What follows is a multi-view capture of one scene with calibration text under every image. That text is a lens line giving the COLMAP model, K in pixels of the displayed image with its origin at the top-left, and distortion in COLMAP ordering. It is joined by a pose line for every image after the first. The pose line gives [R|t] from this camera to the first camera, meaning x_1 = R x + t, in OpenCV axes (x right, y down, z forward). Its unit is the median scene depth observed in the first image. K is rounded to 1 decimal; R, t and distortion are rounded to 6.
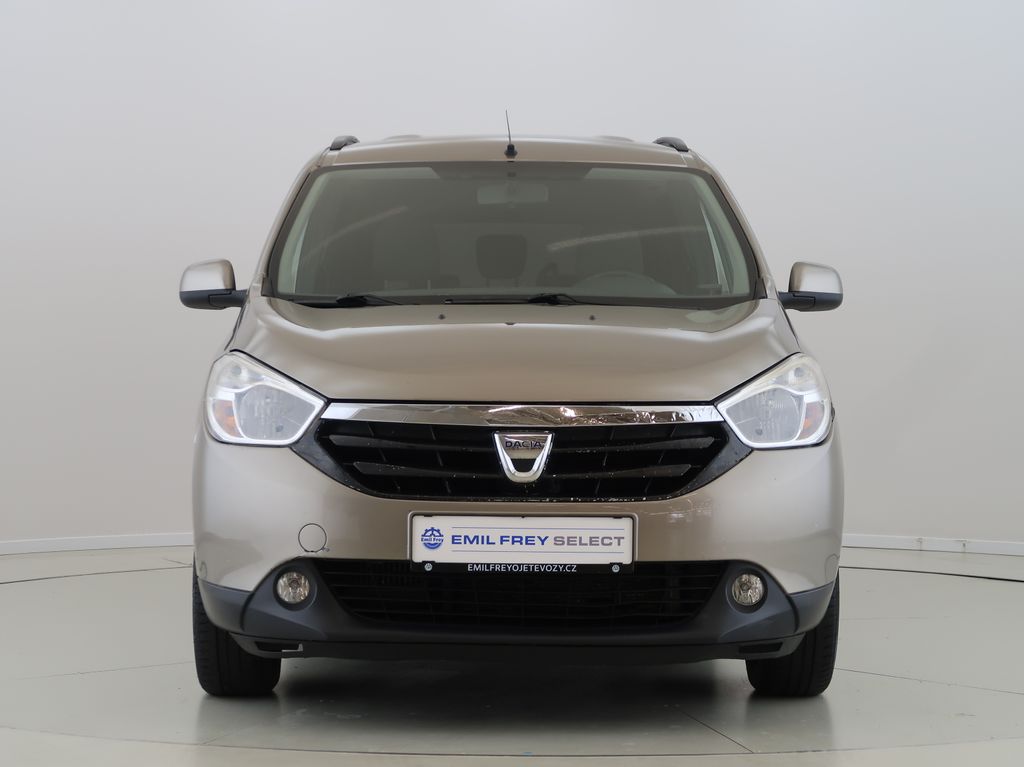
lens RADIAL K [[2009.1, 0, 512.2], [0, 2009.1, 384.4], [0, 0, 1]] dist [-0.191629, 0.000000]
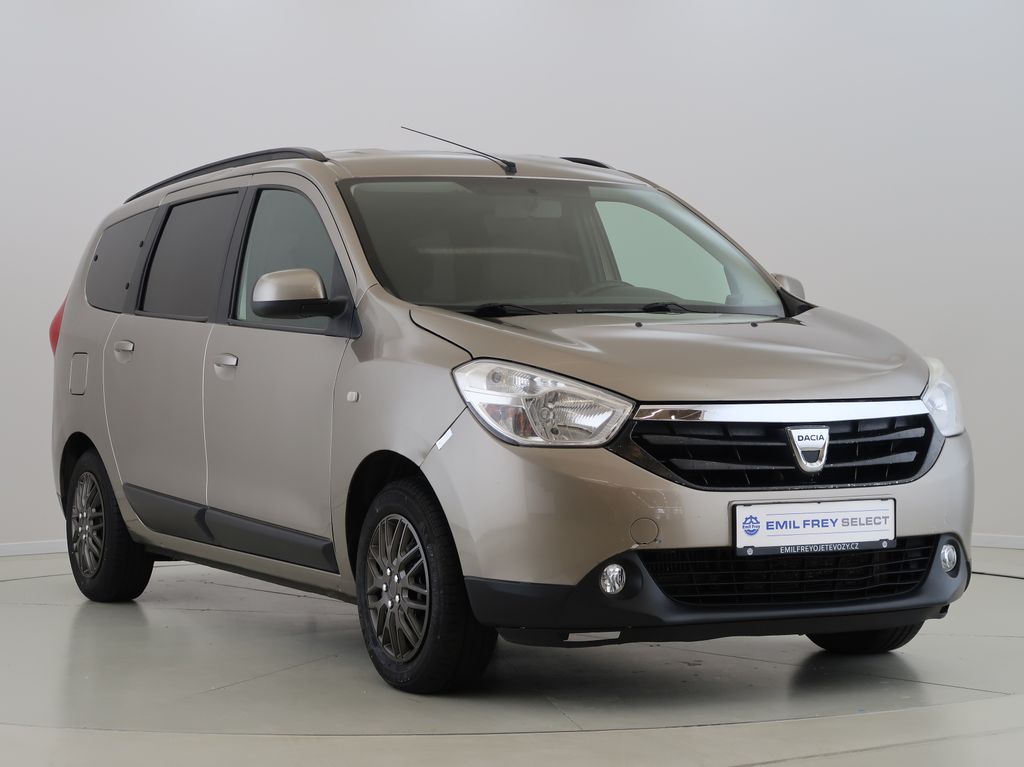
lens RADIAL K [[2009.1, 0, 513.1], [0, 2009.1, 383.1], [0, 0, 1]] dist [-0.191629, 0.000000]
pose [[0.922229, -0.018360, 0.386208, -0.572048], [0.020622, 0.999786, -0.001716, -0.001998], [-0.386093, 0.009547, 0.922410, 0.037358]]
